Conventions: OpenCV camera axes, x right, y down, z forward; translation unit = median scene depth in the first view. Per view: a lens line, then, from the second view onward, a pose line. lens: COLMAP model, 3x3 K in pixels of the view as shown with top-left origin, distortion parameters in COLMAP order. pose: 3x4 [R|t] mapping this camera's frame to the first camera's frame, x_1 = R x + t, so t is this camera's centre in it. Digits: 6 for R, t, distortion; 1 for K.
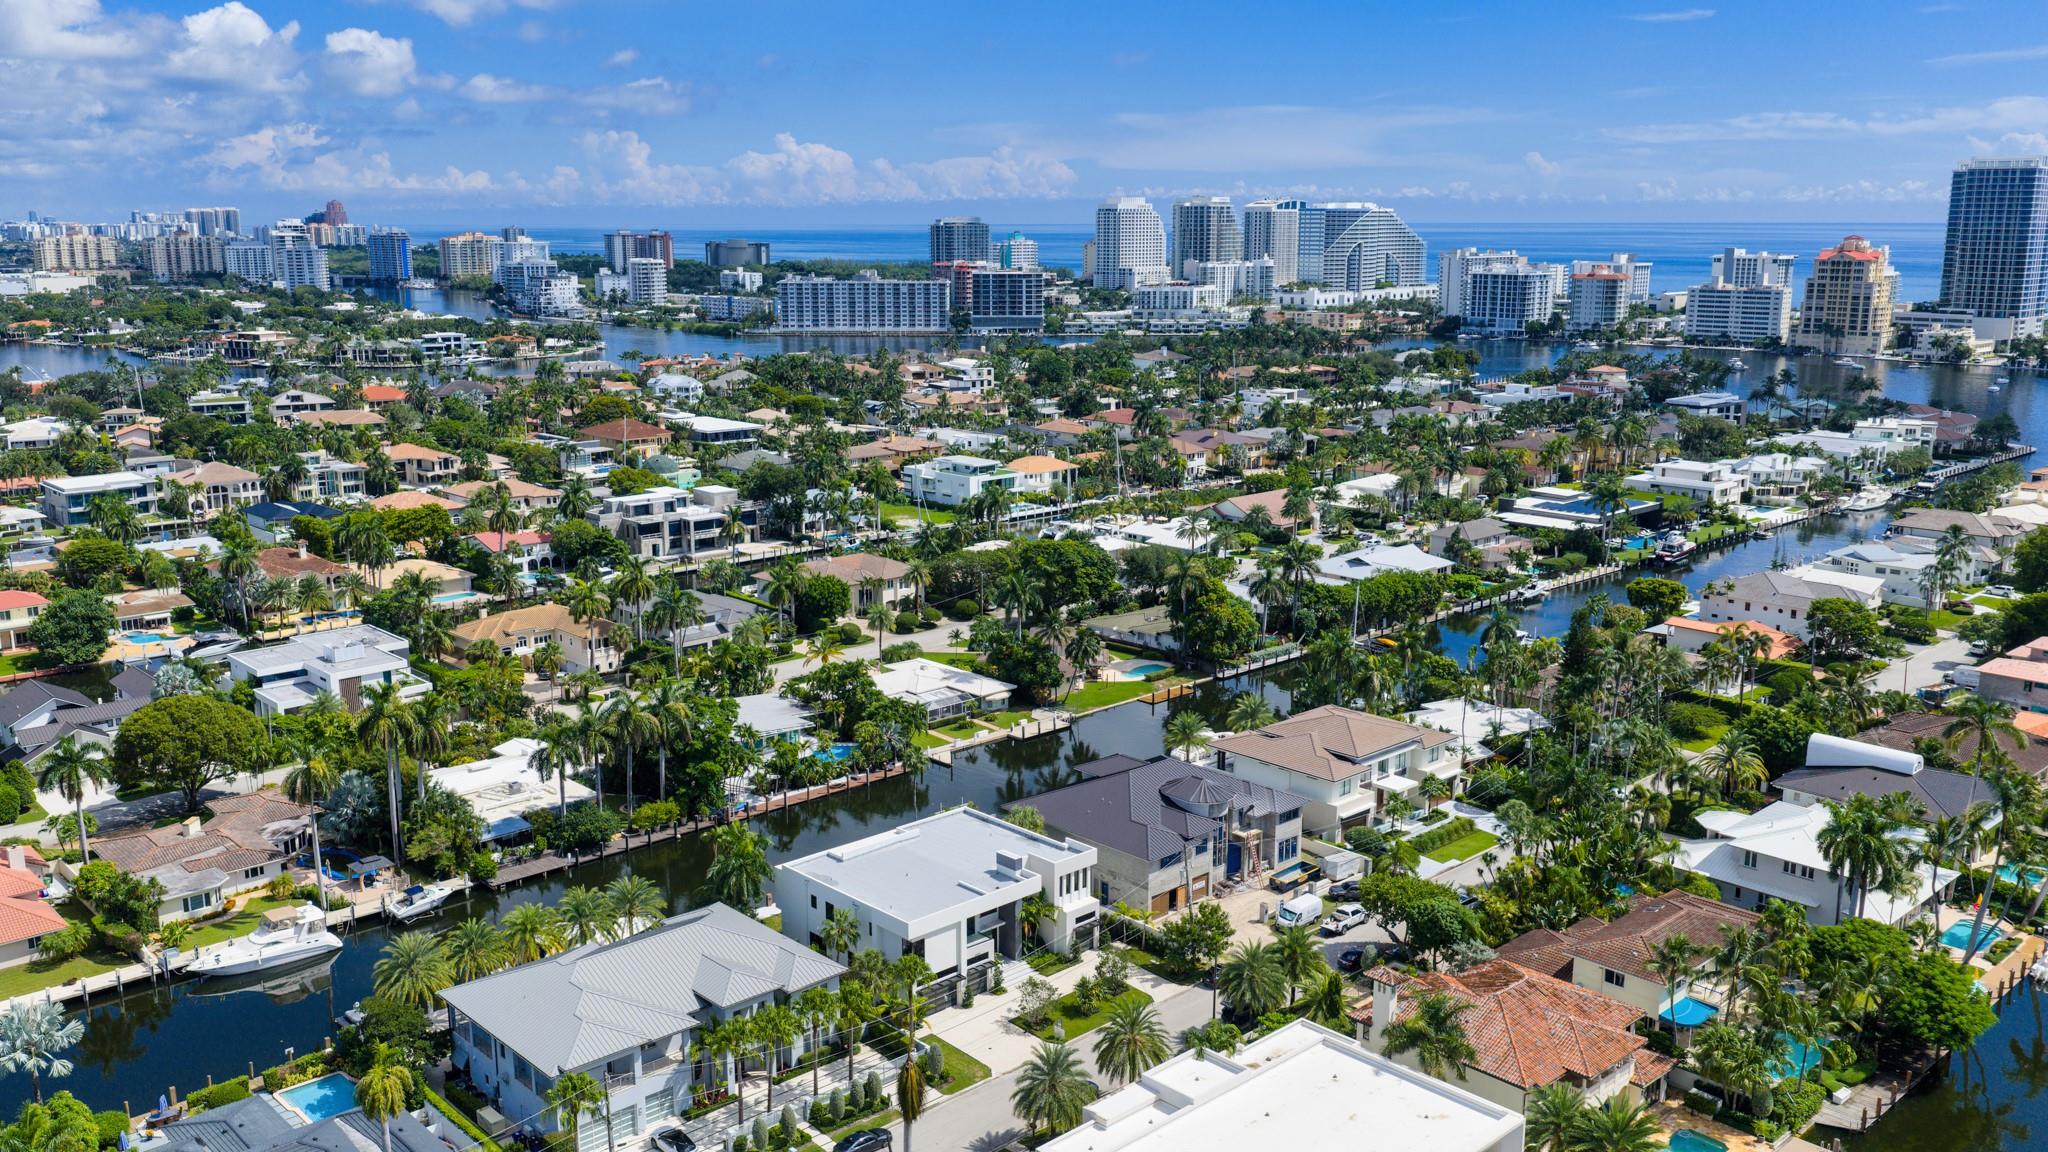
lens RADIAL K [[1699.9, 0, 1017.9], [0, 1699.9, 581.9], [0, 0, 1]] dist [0.033118, -0.067522]
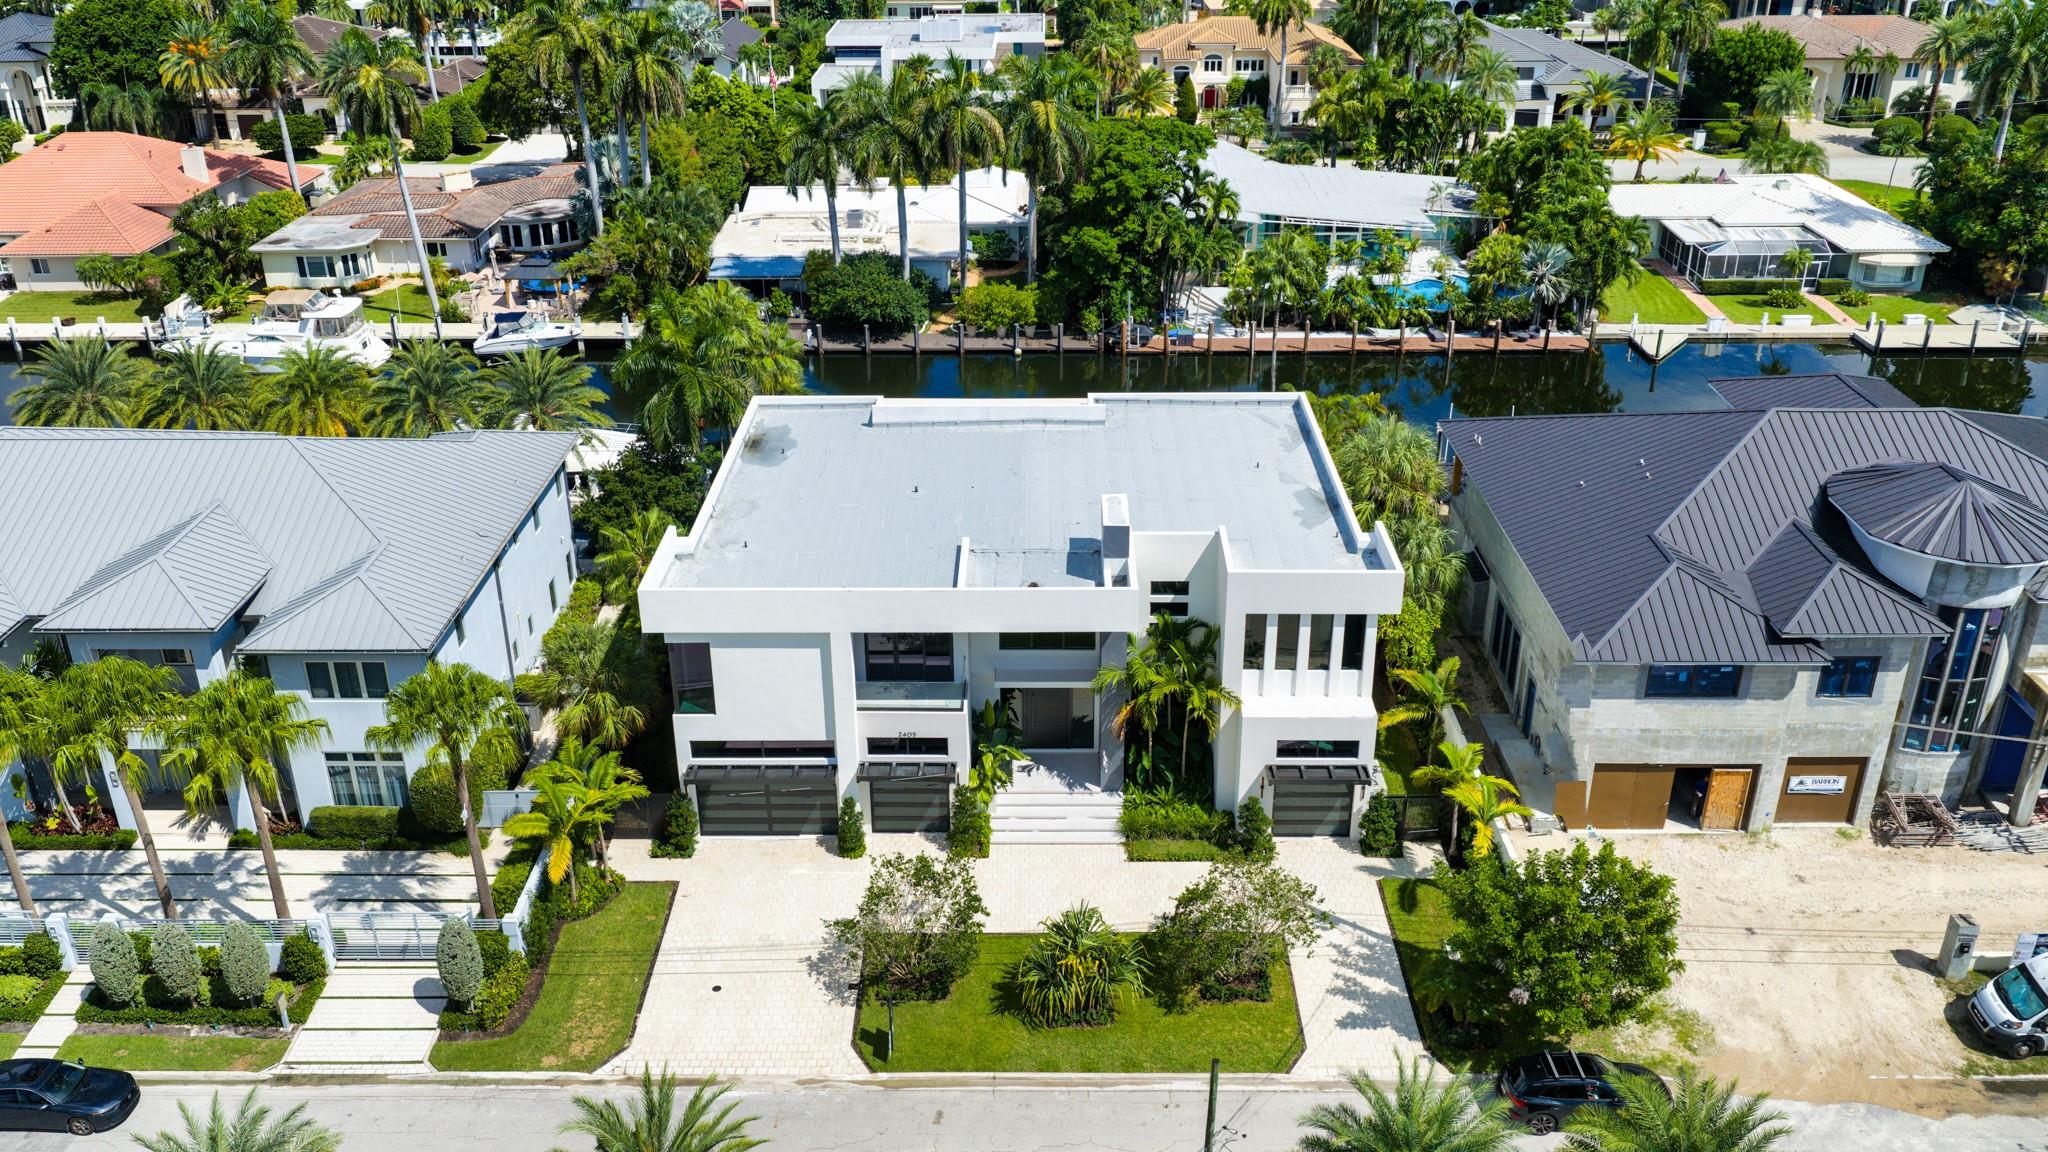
lens RADIAL K [[1699.9, 0, 1018.9], [0, 1699.9, 581.2], [0, 0, 1]] dist [0.033118, -0.067522]
pose [[0.723645, 0.295917, -0.623515, 0.093312], [-0.139721, 0.947525, 0.287531, 0.033989], [0.675882, -0.120952, 0.727018, 0.328314]]
